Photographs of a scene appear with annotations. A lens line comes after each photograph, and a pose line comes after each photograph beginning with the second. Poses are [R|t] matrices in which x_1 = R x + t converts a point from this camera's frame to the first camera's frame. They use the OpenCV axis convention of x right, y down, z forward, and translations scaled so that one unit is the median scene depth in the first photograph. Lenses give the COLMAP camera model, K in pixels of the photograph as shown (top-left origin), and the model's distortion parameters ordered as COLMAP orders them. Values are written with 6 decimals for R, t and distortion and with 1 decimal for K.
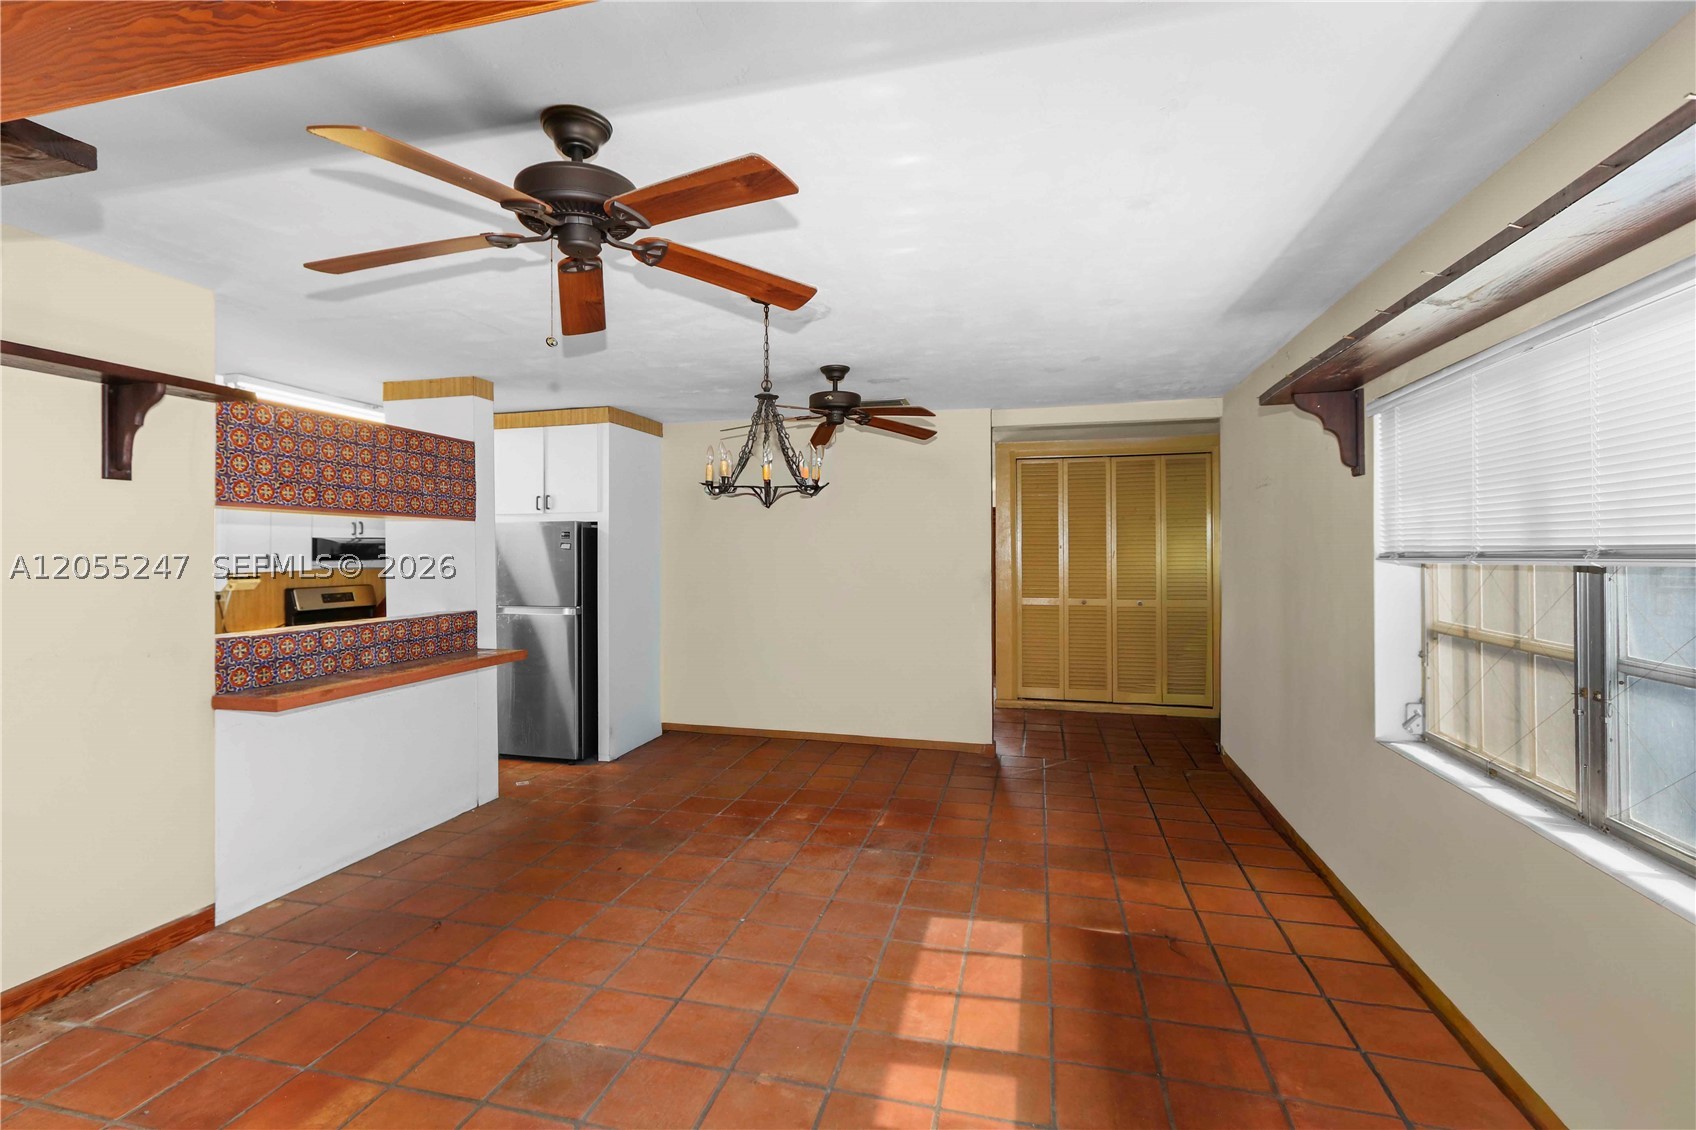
lens RADIAL K [[751.5, 0, 834.6], [0, 751.5, 549.5], [0, 0, 1]] dist [-0.000512, 0.000339]
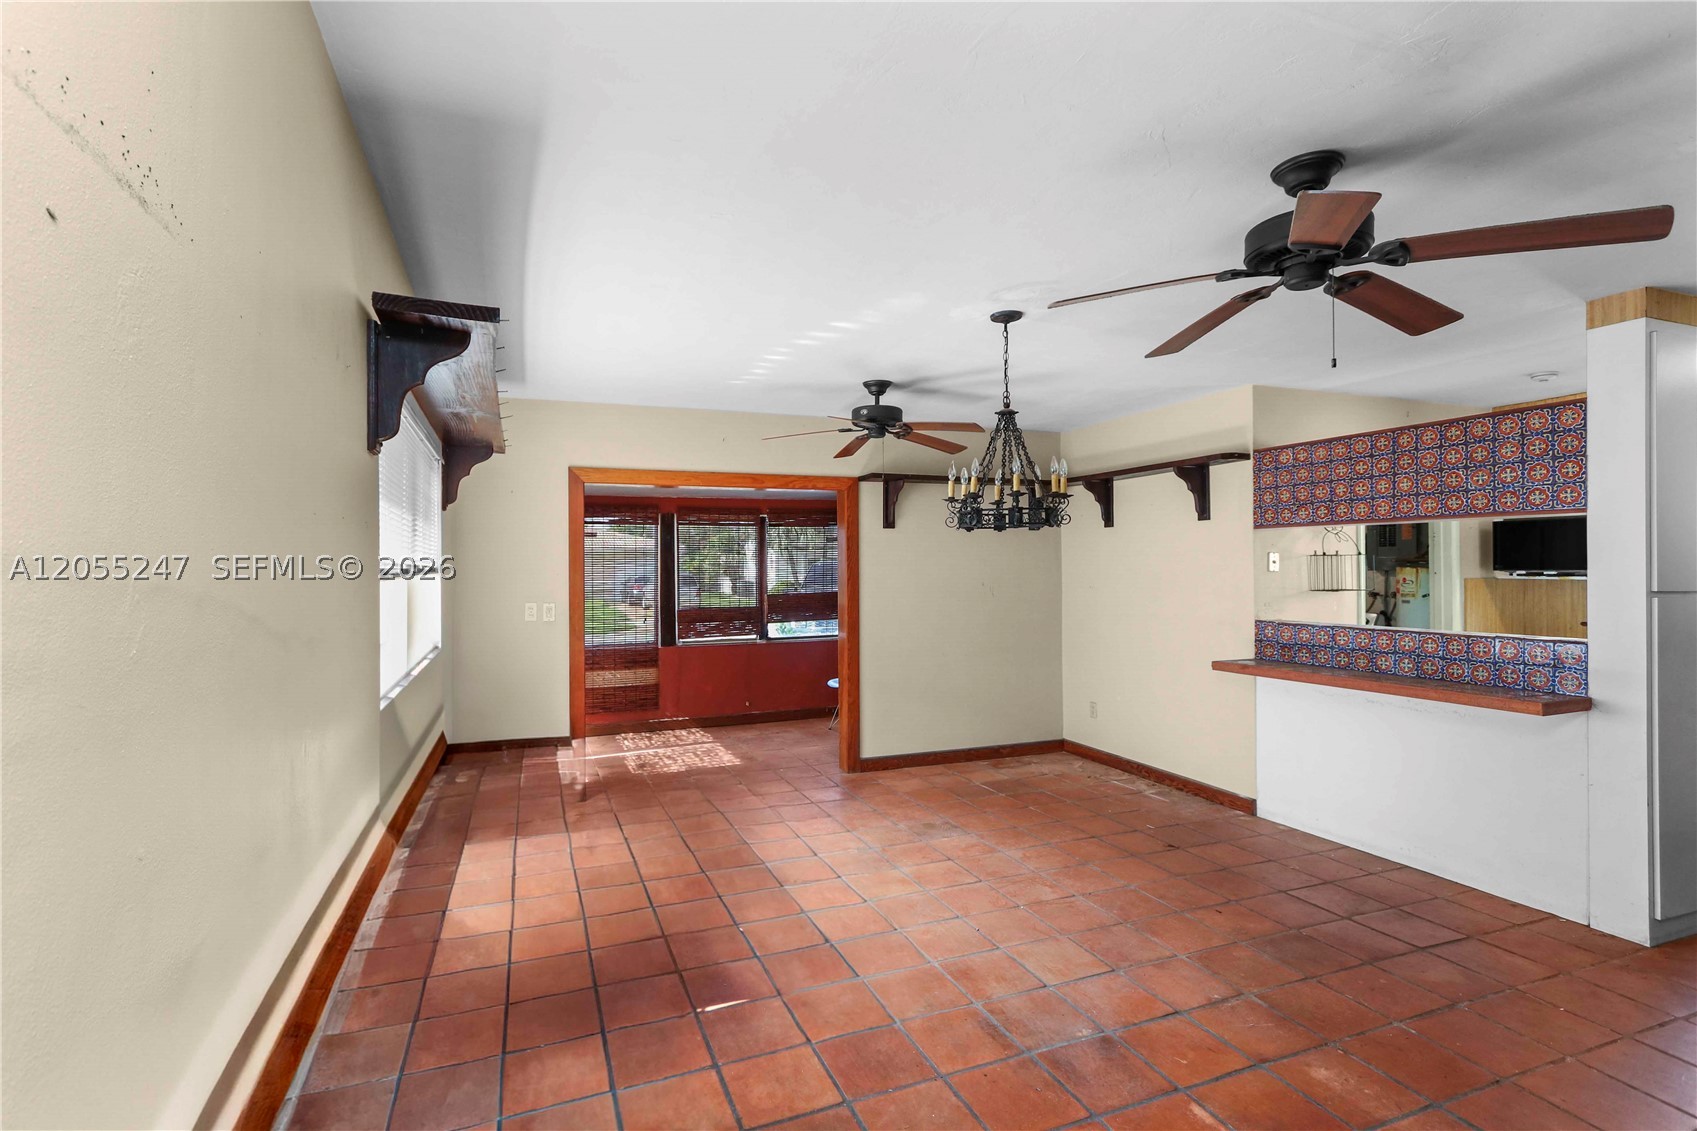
lens RADIAL K [[821.0, 0, 836.8], [0, 821.0, 568.2], [0, 0, 1]] dist [-0.001701, 0.001133]
pose [[-0.795820, 0.012174, -0.605411, 0.691802], [0.014825, 0.999890, 0.000619, 0.003854], [0.605352, -0.008482, -0.795913, 1.552261]]
